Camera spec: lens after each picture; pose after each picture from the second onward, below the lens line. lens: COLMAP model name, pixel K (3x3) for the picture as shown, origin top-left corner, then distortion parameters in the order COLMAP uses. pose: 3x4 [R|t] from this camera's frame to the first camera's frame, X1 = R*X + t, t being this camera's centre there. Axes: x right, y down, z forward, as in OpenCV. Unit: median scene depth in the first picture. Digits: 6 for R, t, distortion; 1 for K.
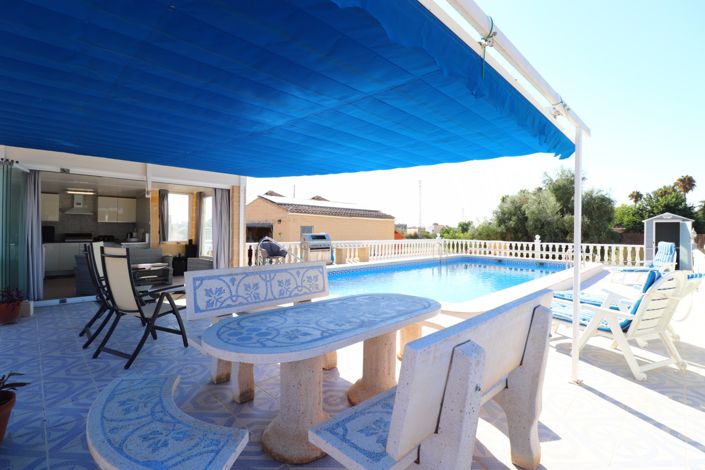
lens RADIAL K [[338.2, 0, 352.5], [0, 338.2, 235.0], [0, 0, 1]] dist [-0.000670, -0.000356]
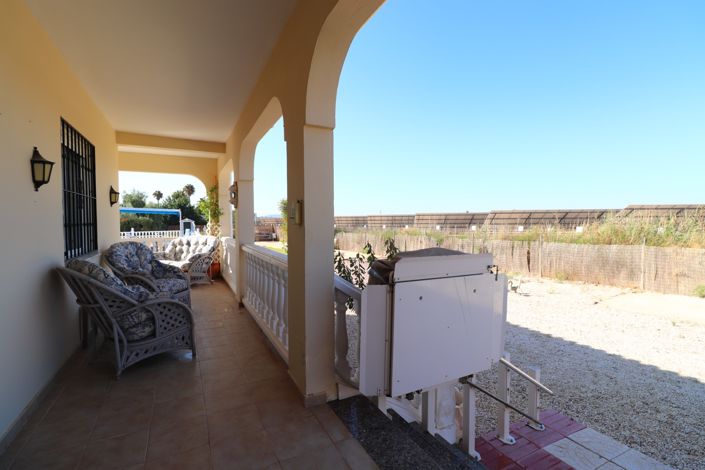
lens RADIAL K [[327.7, 0, 352.5], [0, 327.7, 235.0], [0, 0, 1]] dist [-0.000393, -0.000256]
pose [[0.326431, -0.044681, 0.944164, -0.798762], [0.018288, 0.998994, 0.040953, -0.011974], [-0.945044, 0.003898, 0.326920, -0.793099]]
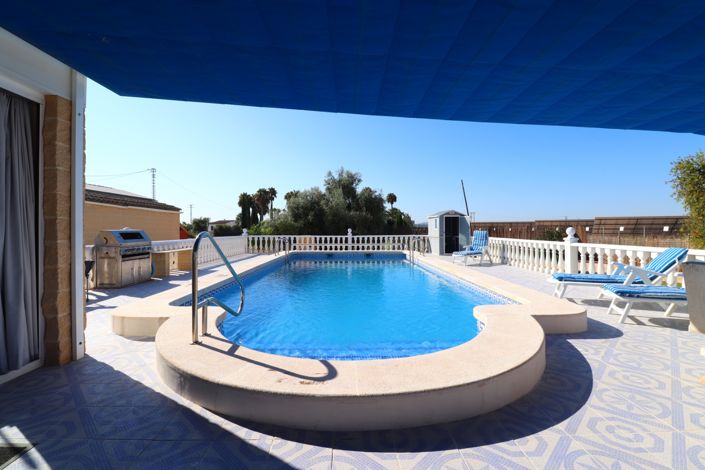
lens RADIAL K [[327.7, 0, 352.5], [0, 327.7, 235.0], [0, 0, 1]] dist [-0.000393, -0.000256]
pose [[0.709676, -0.025428, 0.704069, -0.176181], [0.016948, 0.999675, 0.019022, 0.000677], [-0.704324, -0.001567, 0.709877, 0.249542]]
